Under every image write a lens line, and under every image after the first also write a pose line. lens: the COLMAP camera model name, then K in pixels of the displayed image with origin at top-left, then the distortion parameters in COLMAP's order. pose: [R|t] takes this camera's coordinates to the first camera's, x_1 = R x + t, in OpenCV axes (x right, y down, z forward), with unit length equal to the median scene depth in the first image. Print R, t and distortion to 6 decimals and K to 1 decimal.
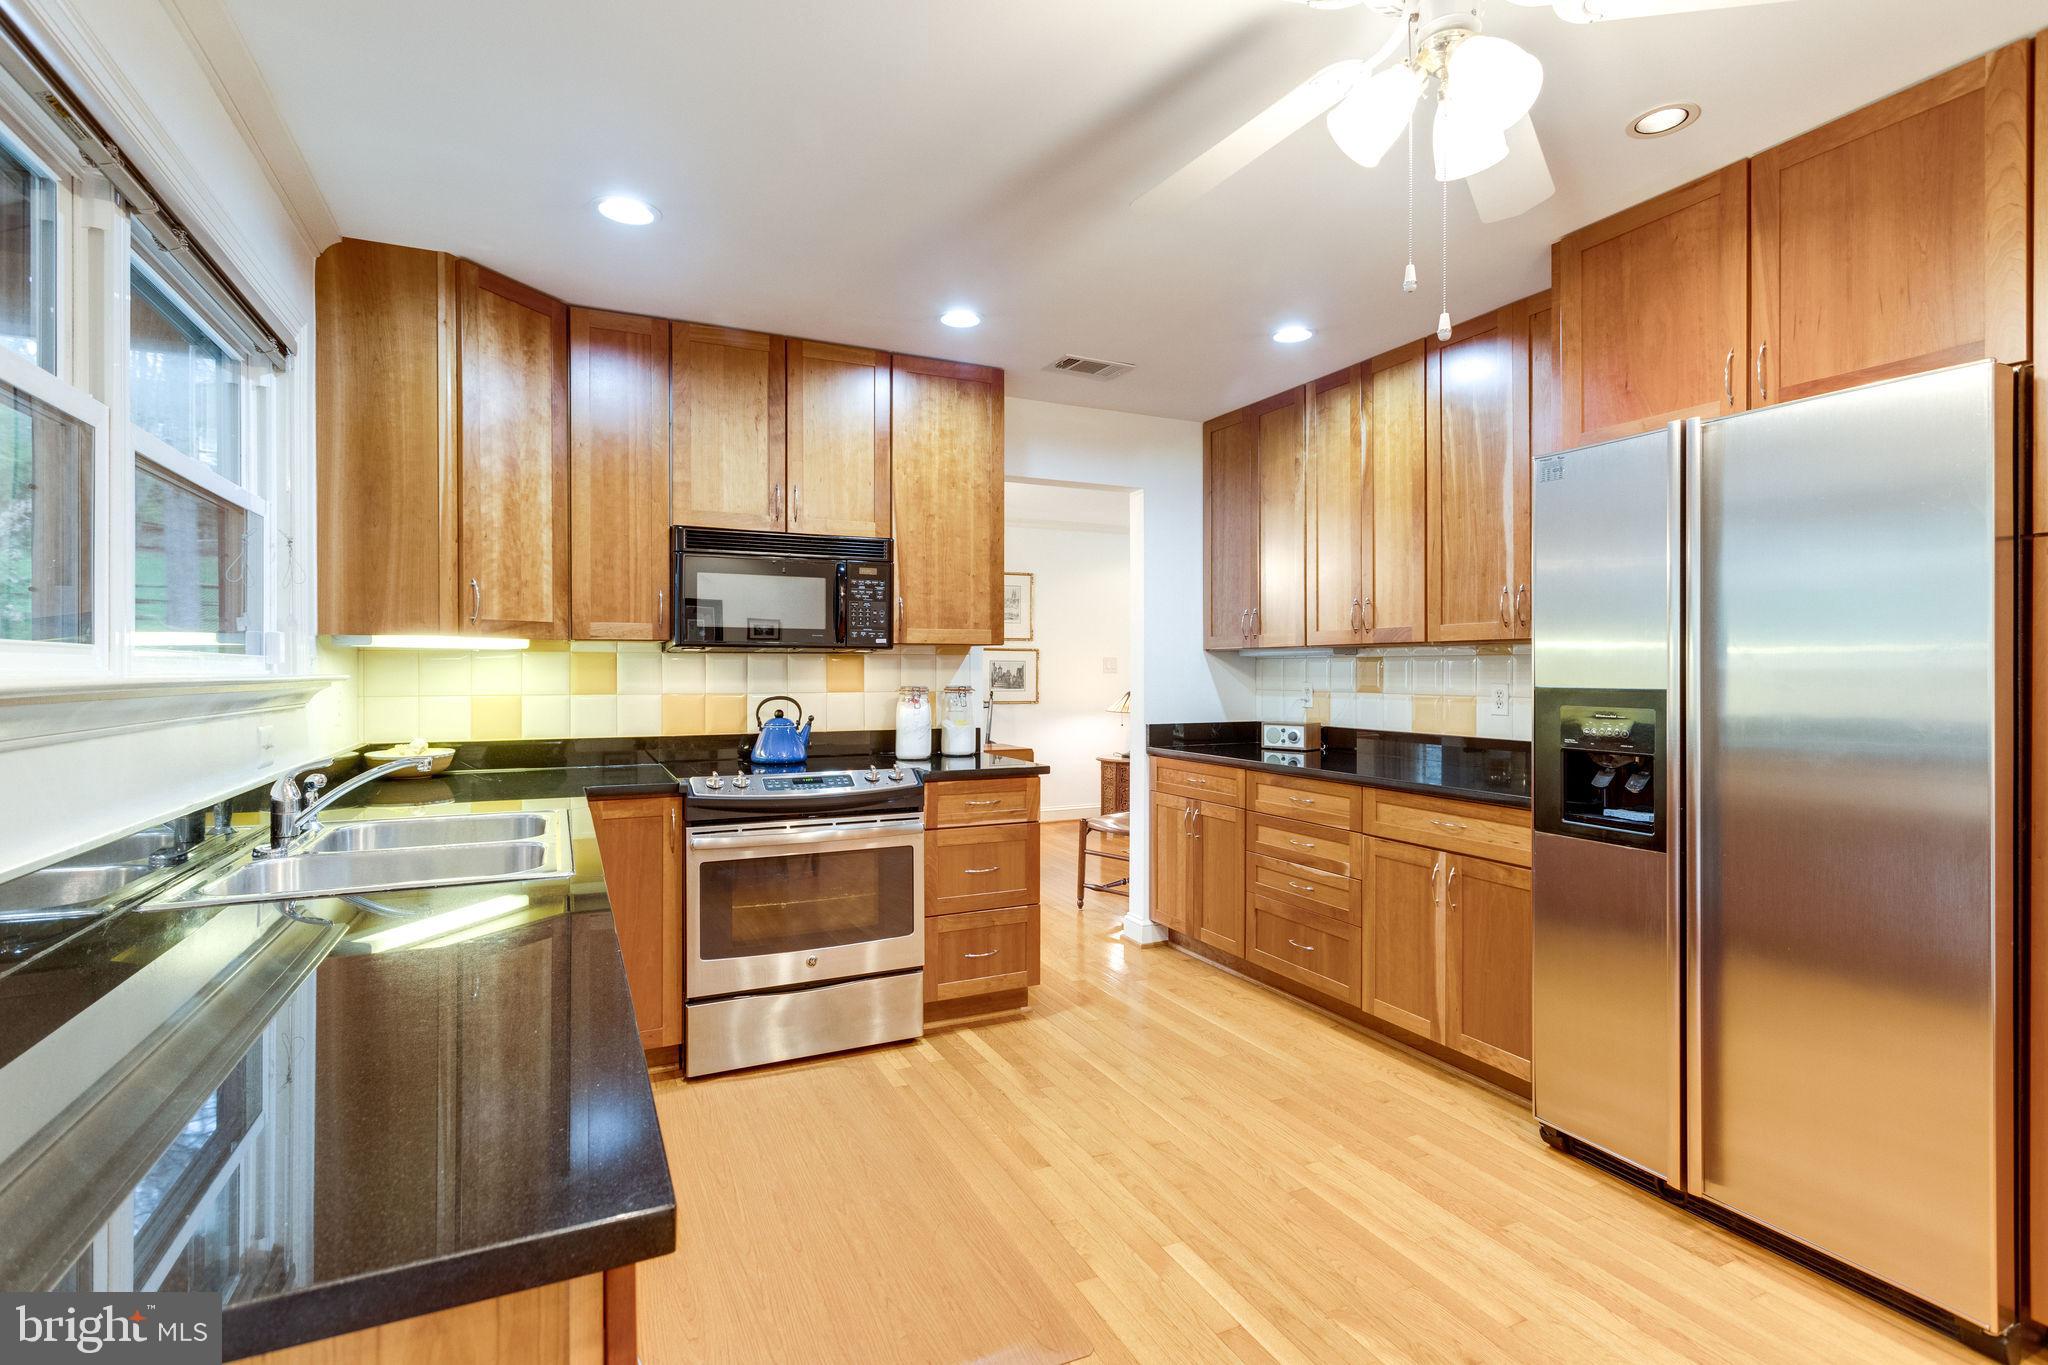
lens RADIAL K [[981.7, 0, 1025.1], [0, 981.7, 675.5], [0, 0, 1]] dist [0.001524, 0.001476]
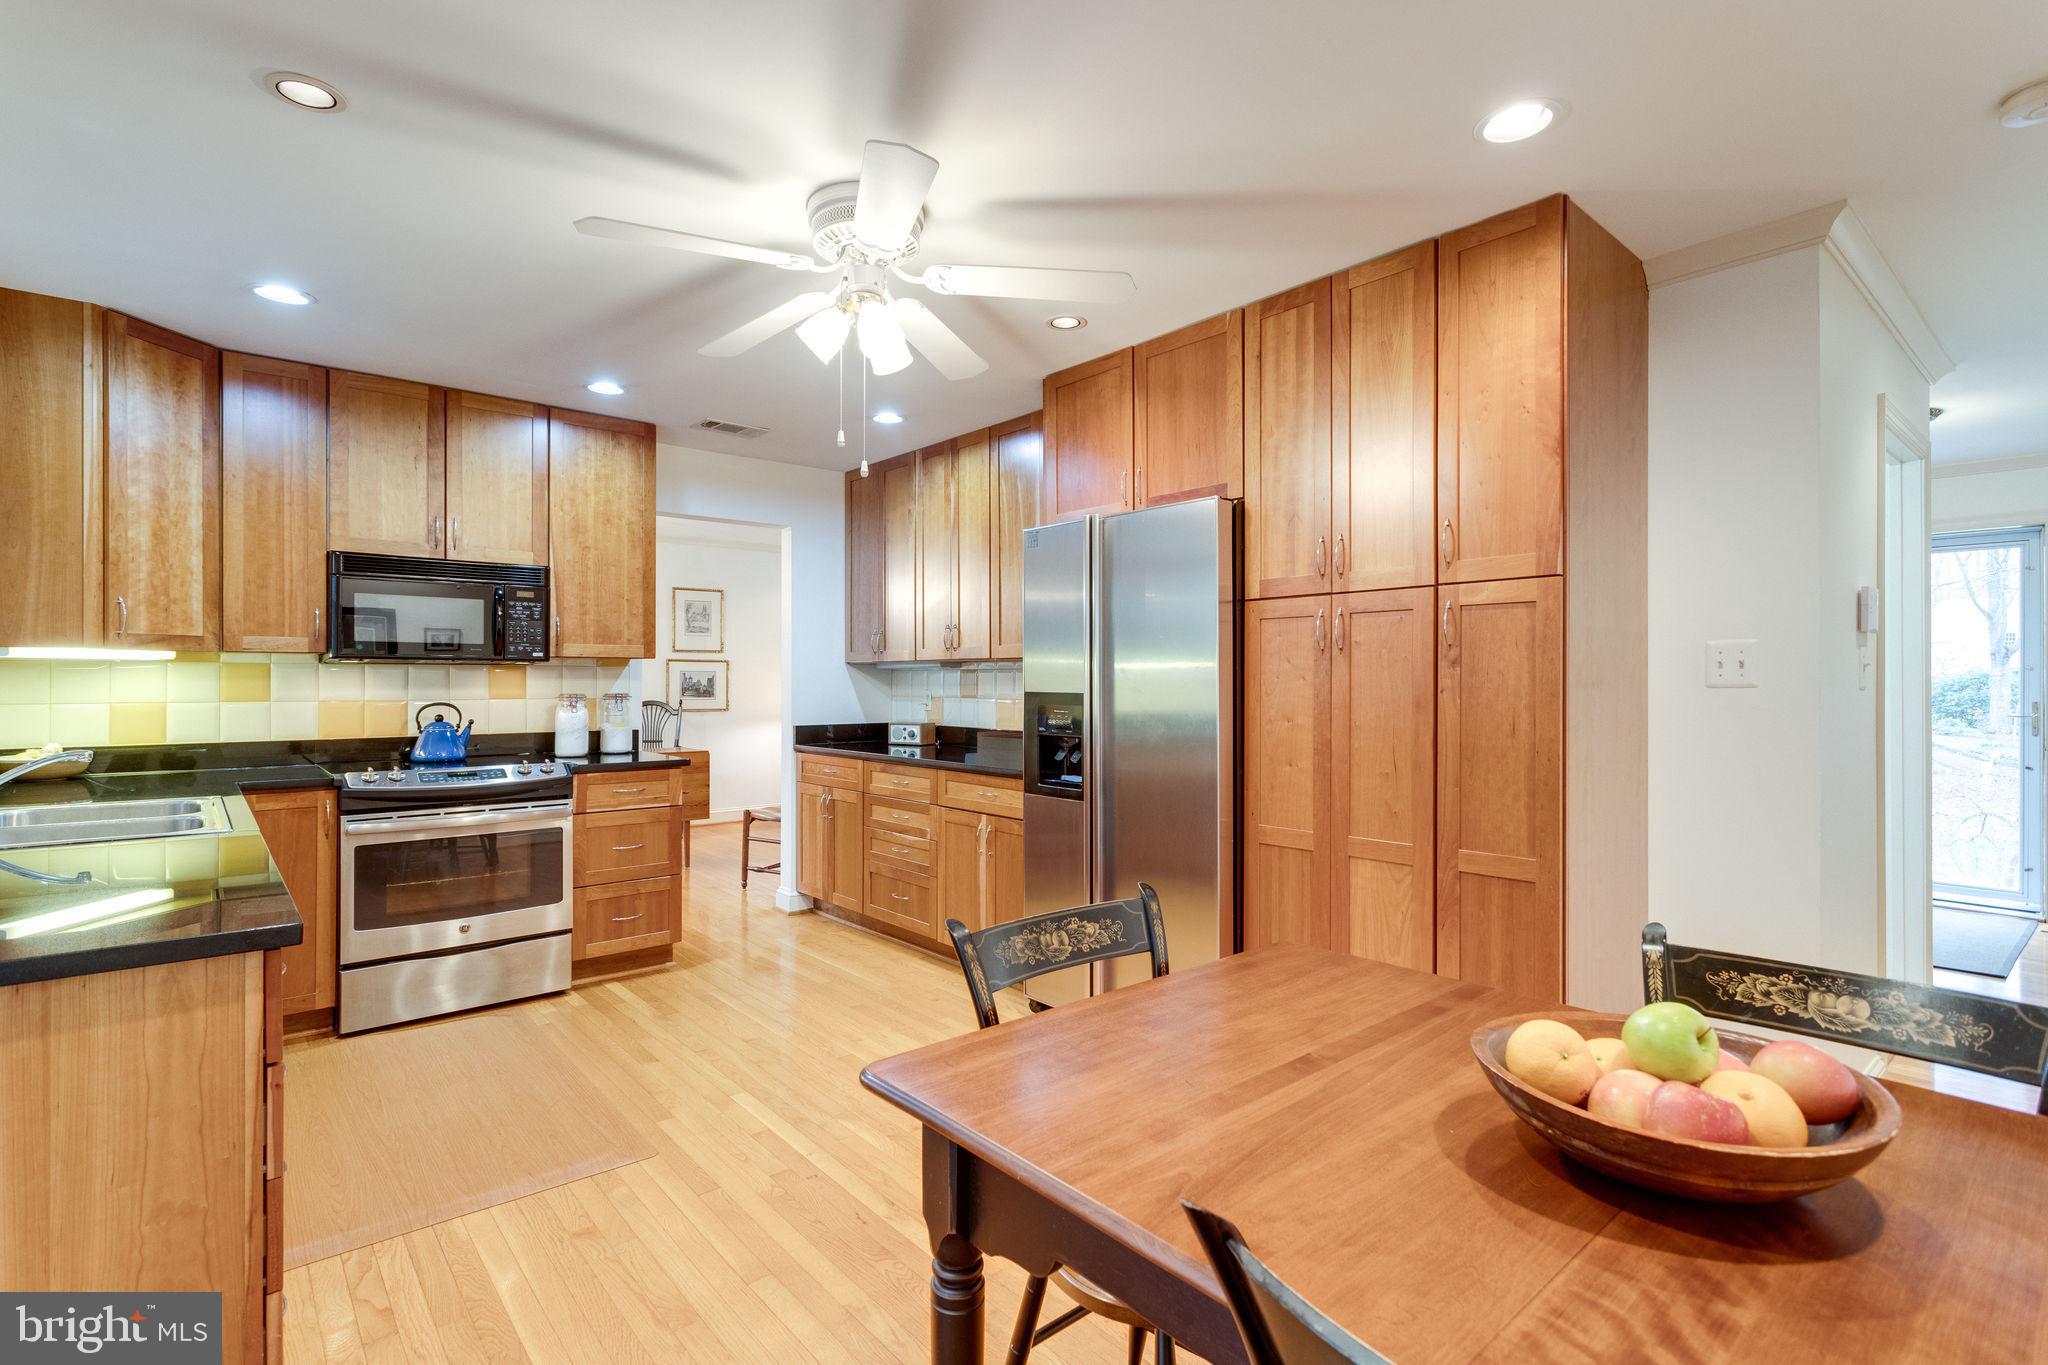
lens RADIAL K [[981.7, 0, 1027.6], [0, 981.7, 679.4], [0, 0, 1]] dist [0.001524, 0.001476]
pose [[0.965697, 0.001071, 0.259668, 0.120174], [0.000584, 0.999980, -0.006297, 0.002083], [-0.259670, 0.006233, 0.965677, -0.291170]]
